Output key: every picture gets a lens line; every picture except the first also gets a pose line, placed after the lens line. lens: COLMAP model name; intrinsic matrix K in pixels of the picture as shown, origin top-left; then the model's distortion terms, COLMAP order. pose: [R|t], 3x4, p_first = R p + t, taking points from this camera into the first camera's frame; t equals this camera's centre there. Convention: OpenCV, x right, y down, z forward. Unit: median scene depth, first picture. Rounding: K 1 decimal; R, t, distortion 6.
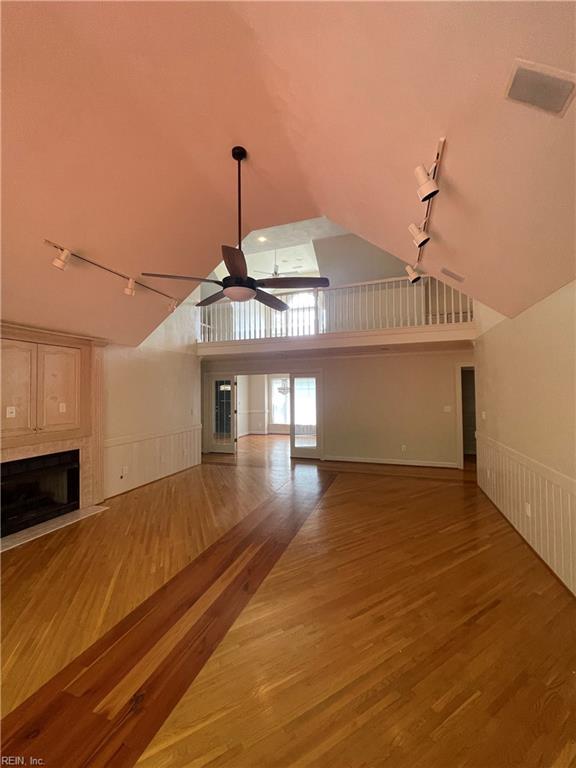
lens RADIAL K [[315.5, 0, 288.3], [0, 315.5, 385.6], [0, 0, 1]] dist [-0.001670, 0.002340]
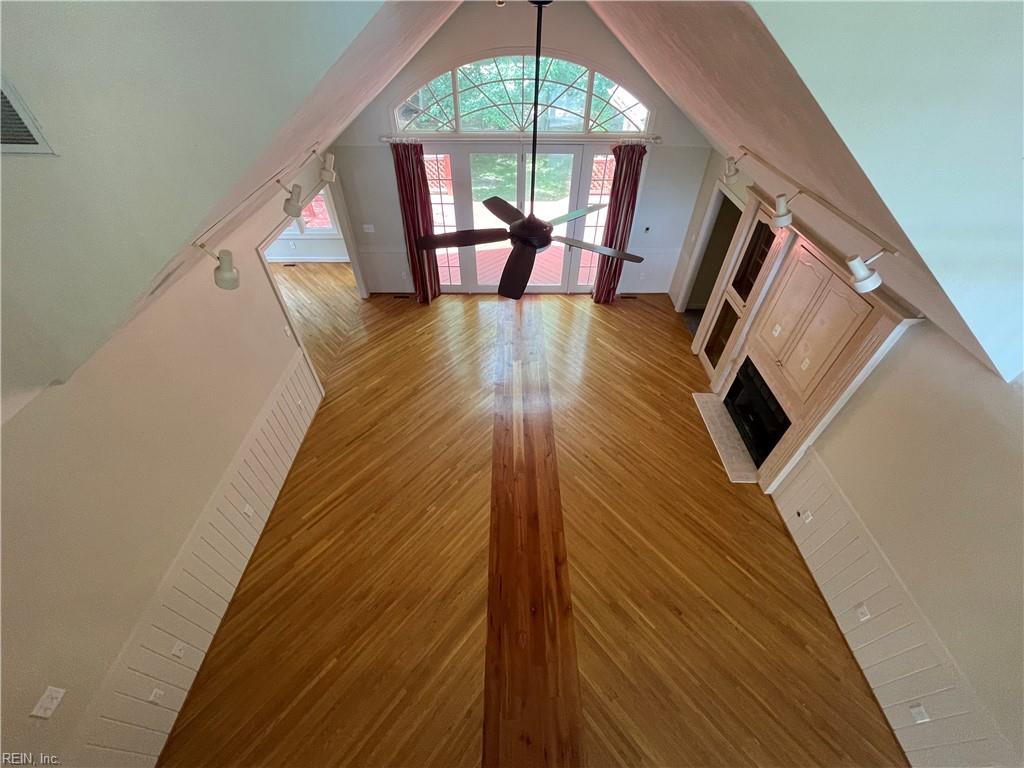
lens RADIAL K [[420.6, 0, 512.4], [0, 420.6, 382.9], [0, 0, 1]] dist [-0.001670, 0.002340]
pose [[-0.952730, 0.216397, -0.213257, 0.155292], [0.015166, 0.734918, 0.677986, -0.576044], [0.303441, 0.642703, -0.703460, 1.509816]]
